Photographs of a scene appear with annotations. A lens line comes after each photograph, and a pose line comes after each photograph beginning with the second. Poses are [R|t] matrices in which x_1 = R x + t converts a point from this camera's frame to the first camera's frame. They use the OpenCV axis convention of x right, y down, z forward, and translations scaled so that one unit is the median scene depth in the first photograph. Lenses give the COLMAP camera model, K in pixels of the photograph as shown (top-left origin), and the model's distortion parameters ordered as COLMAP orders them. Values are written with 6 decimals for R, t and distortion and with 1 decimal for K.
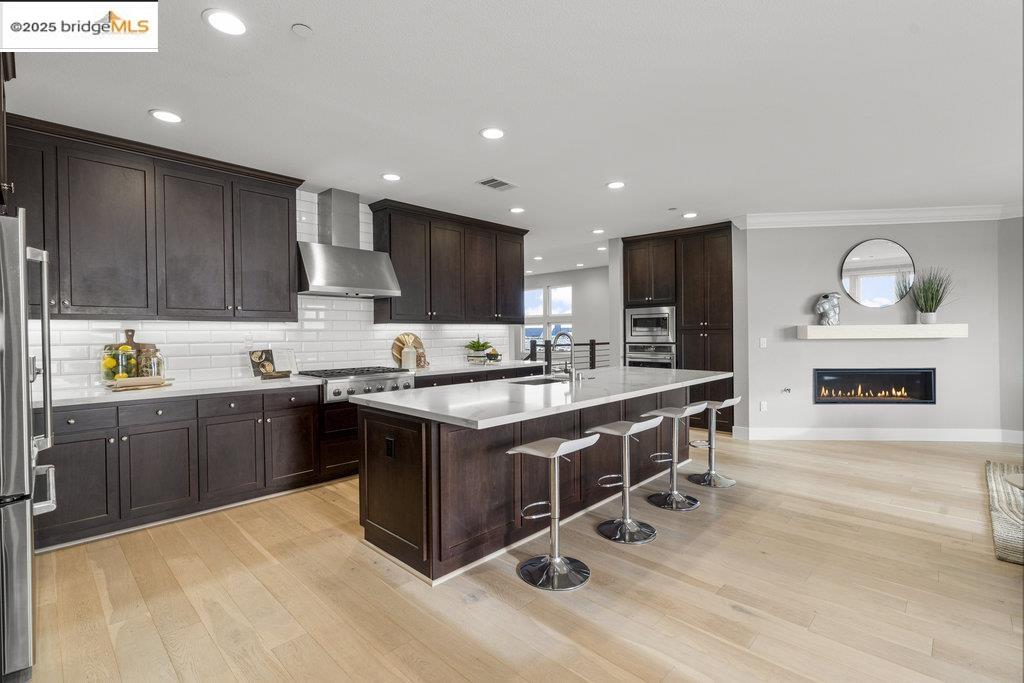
lens RADIAL K [[472.4, 0, 513.6], [0, 472.4, 338.4], [0, 0, 1]] dist [0.001531, -0.000971]
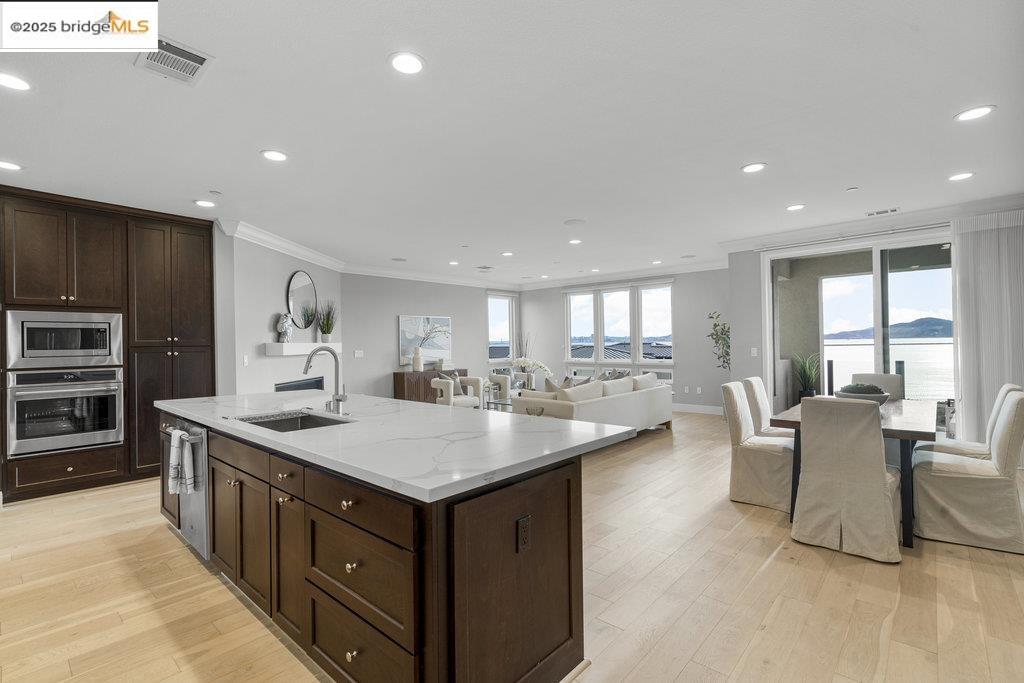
lens RADIAL K [[472.4, 0, 514.8], [0, 472.4, 338.9], [0, 0, 1]] dist [0.001531, -0.000971]
pose [[-0.037215, 0.016947, 0.999164, -0.442115], [0.019747, 0.999673, -0.016220, -0.008570], [-0.999112, 0.019126, -0.037538, 0.513879]]
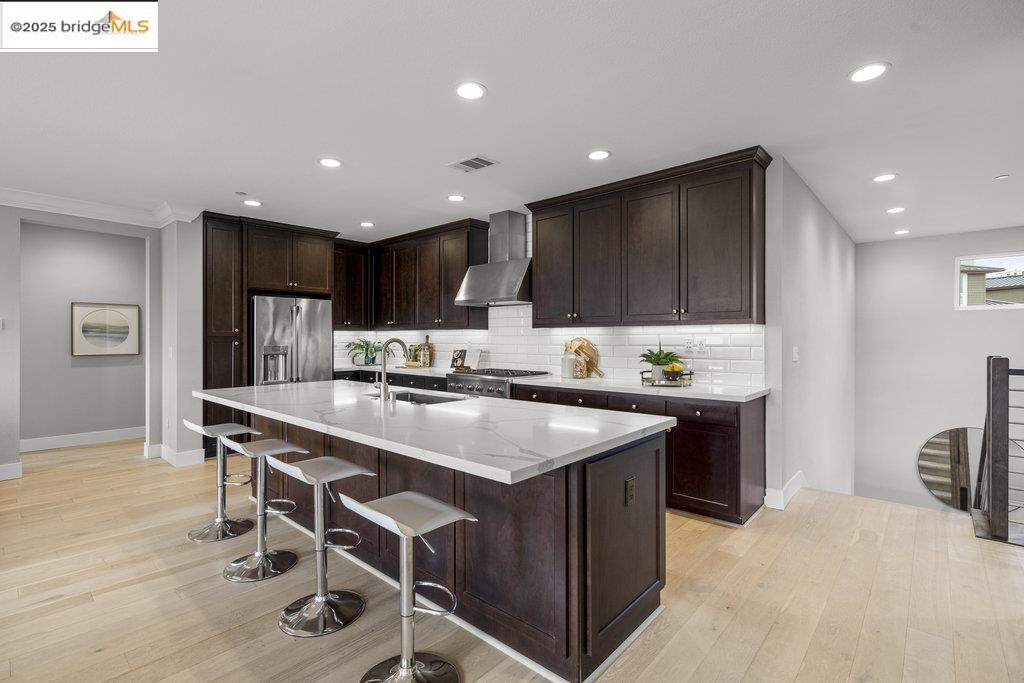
lens RADIAL K [[472.4, 0, 508.8], [0, 472.4, 341.0], [0, 0, 1]] dist [0.001531, -0.000971]
pose [[0.033455, 0.011311, -0.999376, 0.643740], [-0.010230, 0.999887, 0.010975, -0.013599], [0.999388, 0.009856, 0.033567, 0.811844]]
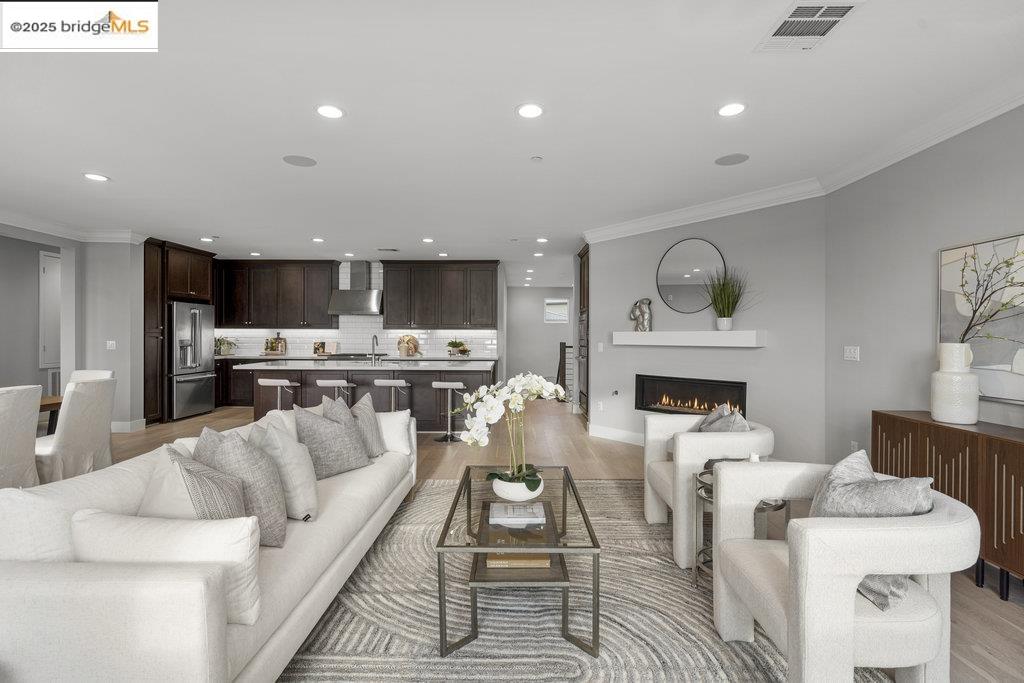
lens RADIAL K [[472.4, 0, 511.7], [0, 472.4, 343.7], [0, 0, 1]] dist [0.001531, -0.000971]
pose [[0.688576, 0.023318, -0.724790, 1.203091], [-0.015944, 0.999728, 0.017016, -0.014038], [0.724989, -0.000161, 0.688760, 0.112781]]
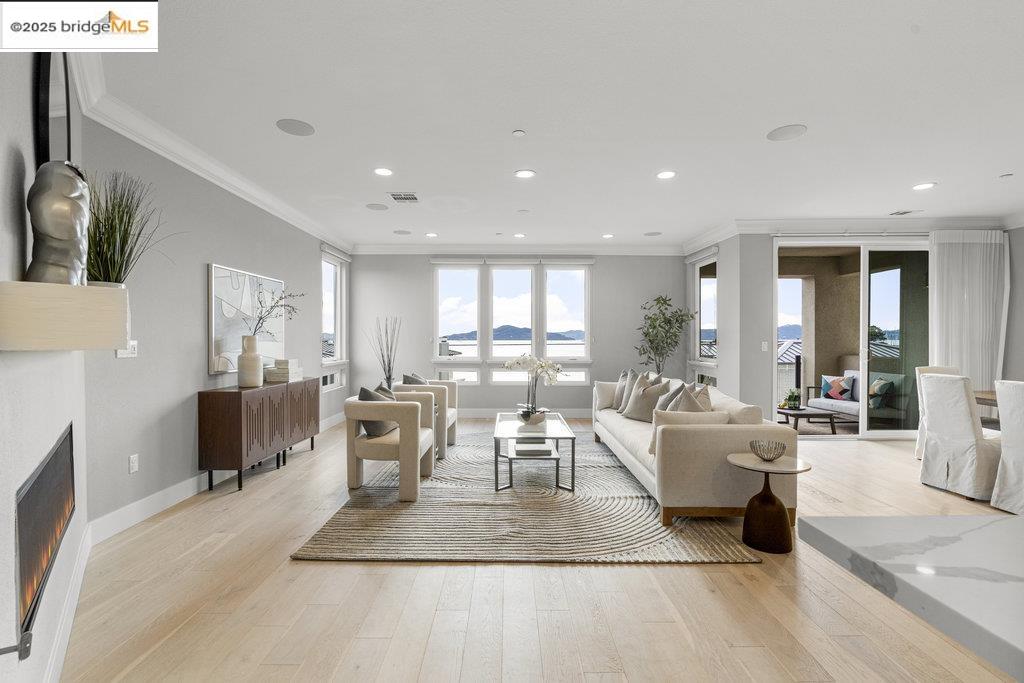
lens RADIAL K [[472.4, 0, 514.5], [0, 472.4, 336.0], [0, 0, 1]] dist [0.001531, -0.000971]
pose [[-0.705533, 0.013245, 0.708554, 0.336129], [0.009049, 0.999912, -0.009681, -0.001408], [-0.708620, -0.000419, -0.705590, 1.018351]]
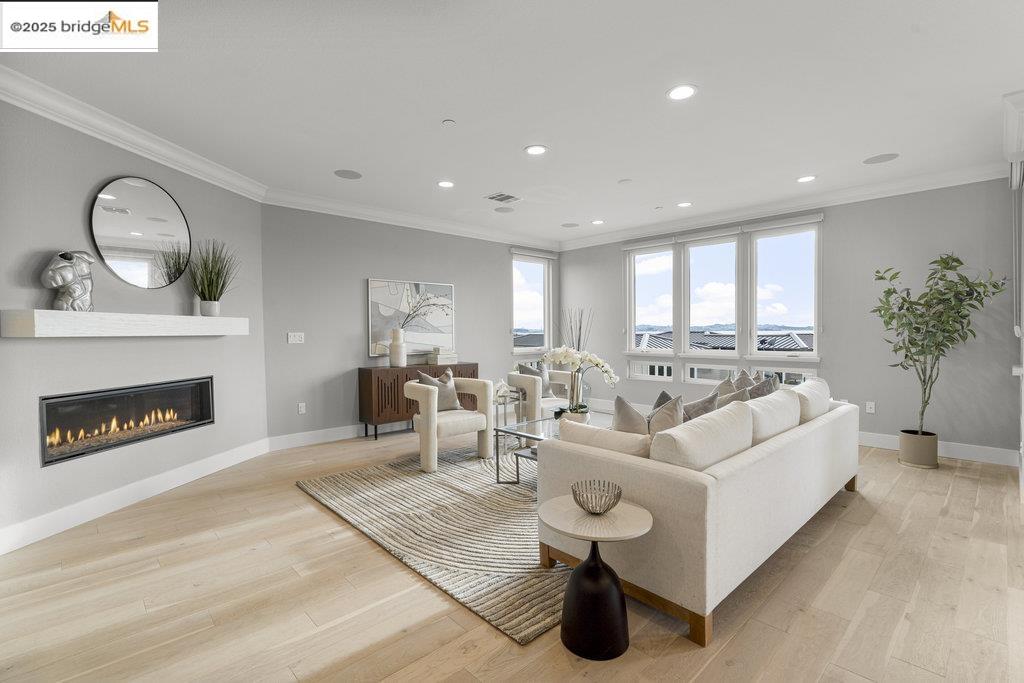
lens RADIAL K [[472.4, 0, 514.7], [0, 472.4, 337.6], [0, 0, 1]] dist [0.001531, -0.000971]
pose [[0.048447, -0.004905, 0.998814, 0.162072], [0.011172, 0.999928, 0.004369, 0.004492], [-0.998763, 0.010947, 0.048499, 0.480517]]
